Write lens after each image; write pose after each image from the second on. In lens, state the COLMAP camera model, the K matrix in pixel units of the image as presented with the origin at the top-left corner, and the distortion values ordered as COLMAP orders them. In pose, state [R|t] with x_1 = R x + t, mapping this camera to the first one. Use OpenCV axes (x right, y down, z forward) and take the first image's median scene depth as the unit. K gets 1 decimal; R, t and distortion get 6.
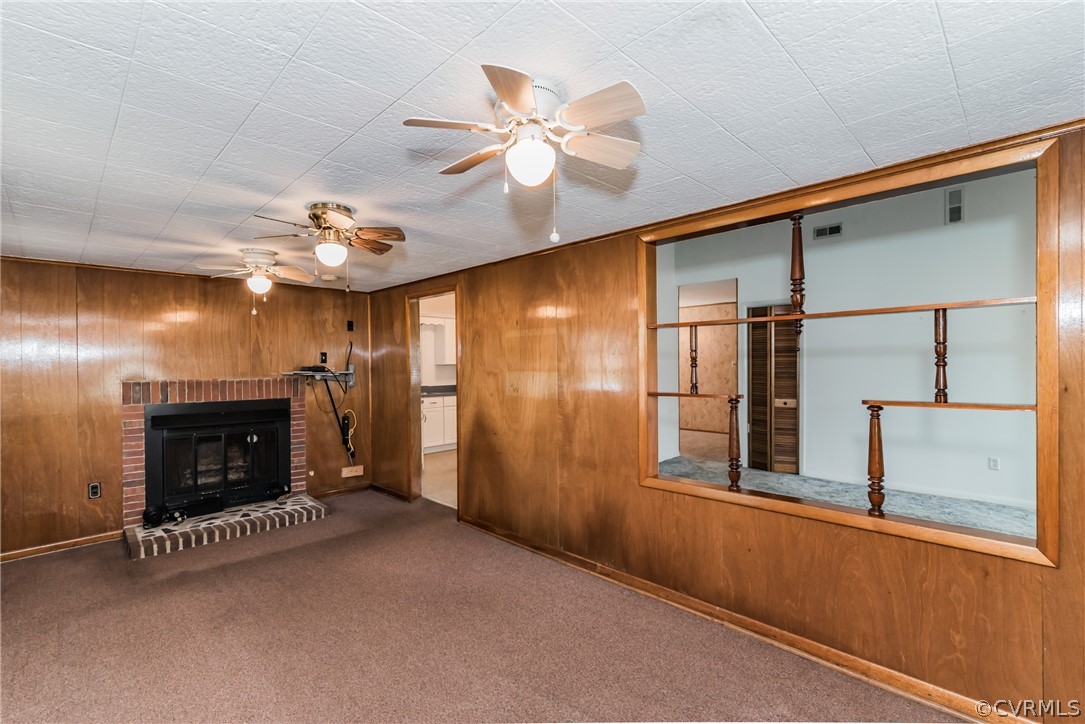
lens RADIAL K [[487.4, 0, 551.3], [0, 487.4, 362.8], [0, 0, 1]] dist [0.005326, -0.001582]
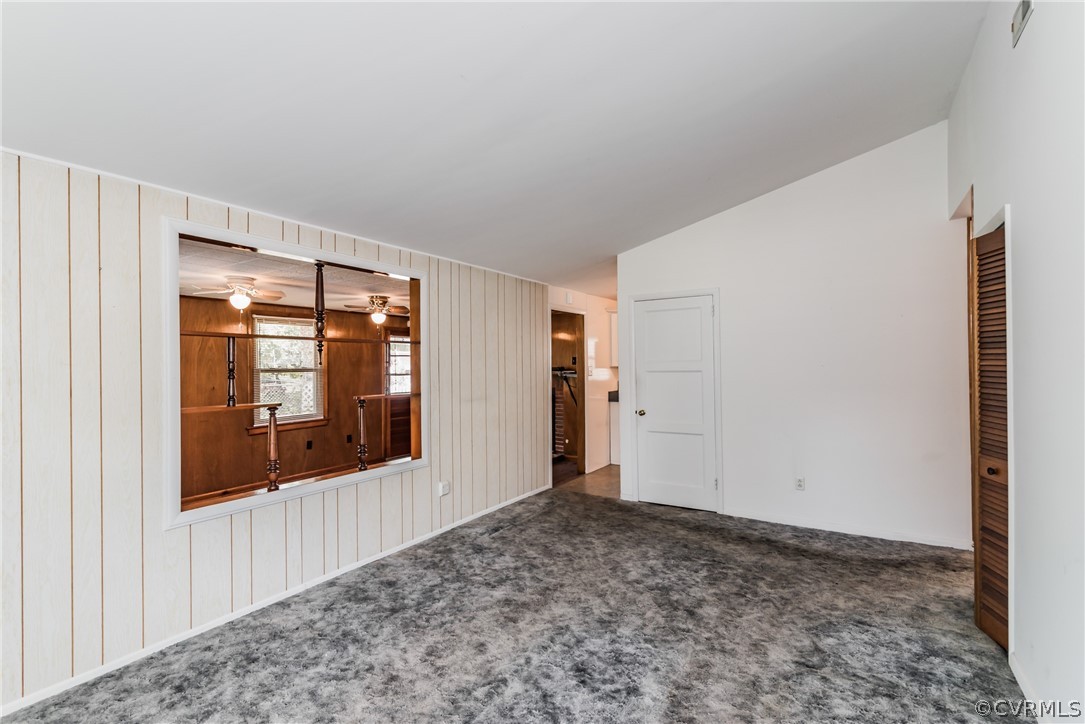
lens RADIAL K [[487.4, 0, 538.3], [0, 487.4, 362.0], [0, 0, 1]] dist [0.005326, -0.001582]
pose [[0.222953, 0.003120, -0.974824, 1.019099], [0.007719, 0.999958, 0.004966, -0.017418], [0.974799, -0.008632, 0.222919, 0.681062]]
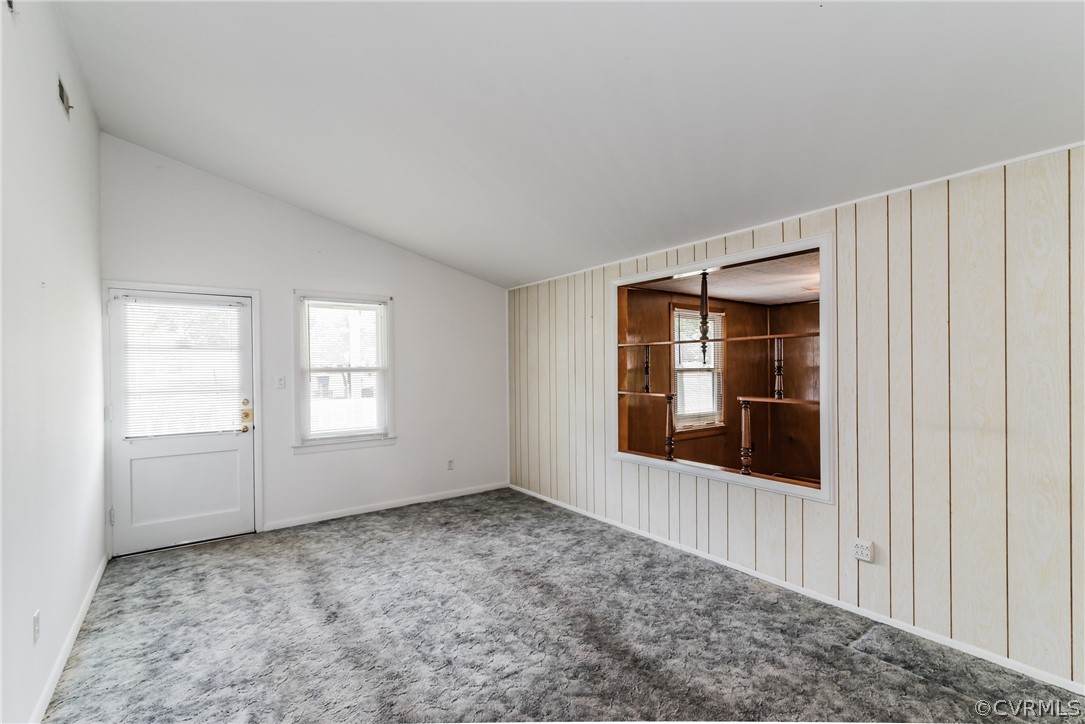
lens RADIAL K [[487.4, 0, 550.0], [0, 487.4, 373.1], [0, 0, 1]] dist [0.005326, -0.001582]
pose [[-0.991666, 0.013800, 0.128093, 0.415948], [0.014898, 0.999860, 0.007611, -0.007659], [-0.127970, 0.009456, -0.991733, 1.331552]]
